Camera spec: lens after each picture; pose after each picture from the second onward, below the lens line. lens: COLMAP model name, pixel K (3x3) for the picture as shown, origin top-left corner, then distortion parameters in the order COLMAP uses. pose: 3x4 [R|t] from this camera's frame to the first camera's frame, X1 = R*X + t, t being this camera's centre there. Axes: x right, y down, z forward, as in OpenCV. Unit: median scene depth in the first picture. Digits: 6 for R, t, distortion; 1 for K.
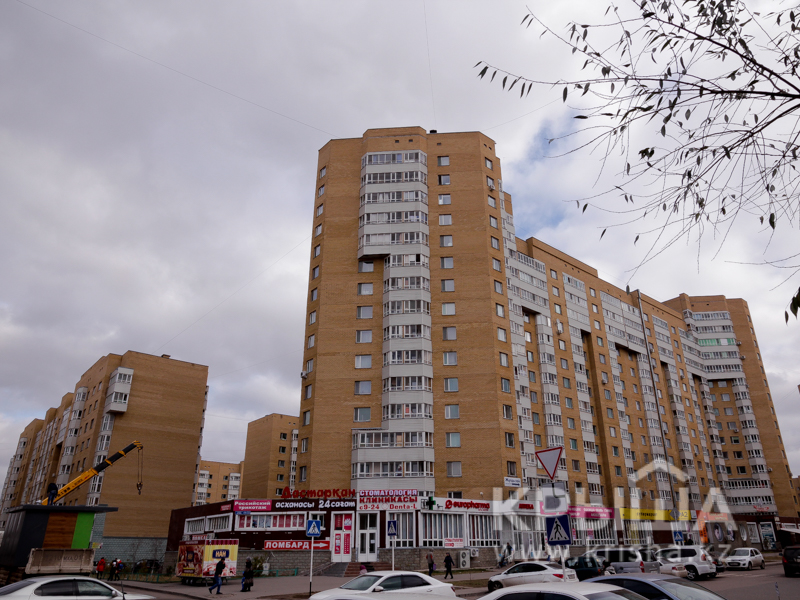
lens RADIAL K [[584.2, 0, 402.2], [0, 584.2, 300.0], [0, 0, 1]] dist [-0.067060, 0.034248]
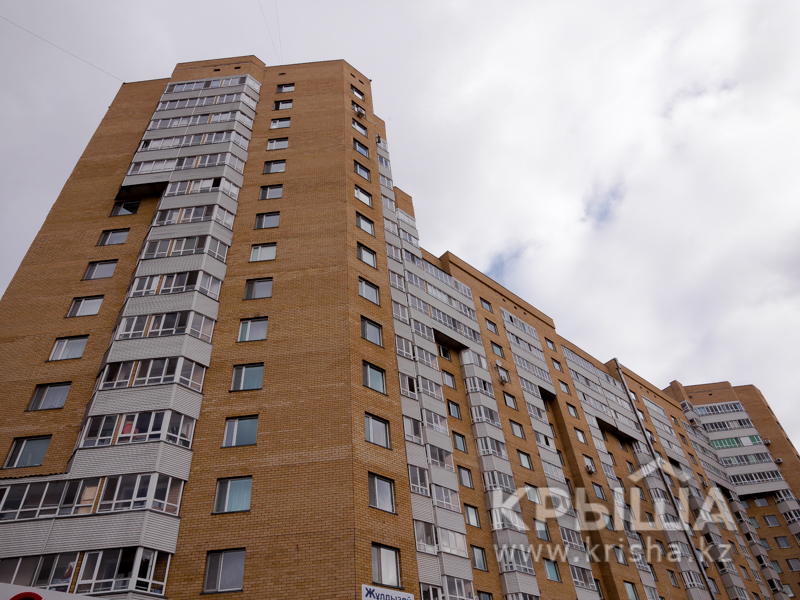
lens RADIAL K [[584.2, 0, 394.6], [0, 584.2, 299.9], [0, 0, 1]] dist [-0.067060, 0.034248]
pose [[0.997313, -0.034144, 0.064813, 0.127442], [0.054866, 0.934384, -0.352018, 0.190651], [-0.048541, 0.354628, 0.933746, 0.431256]]
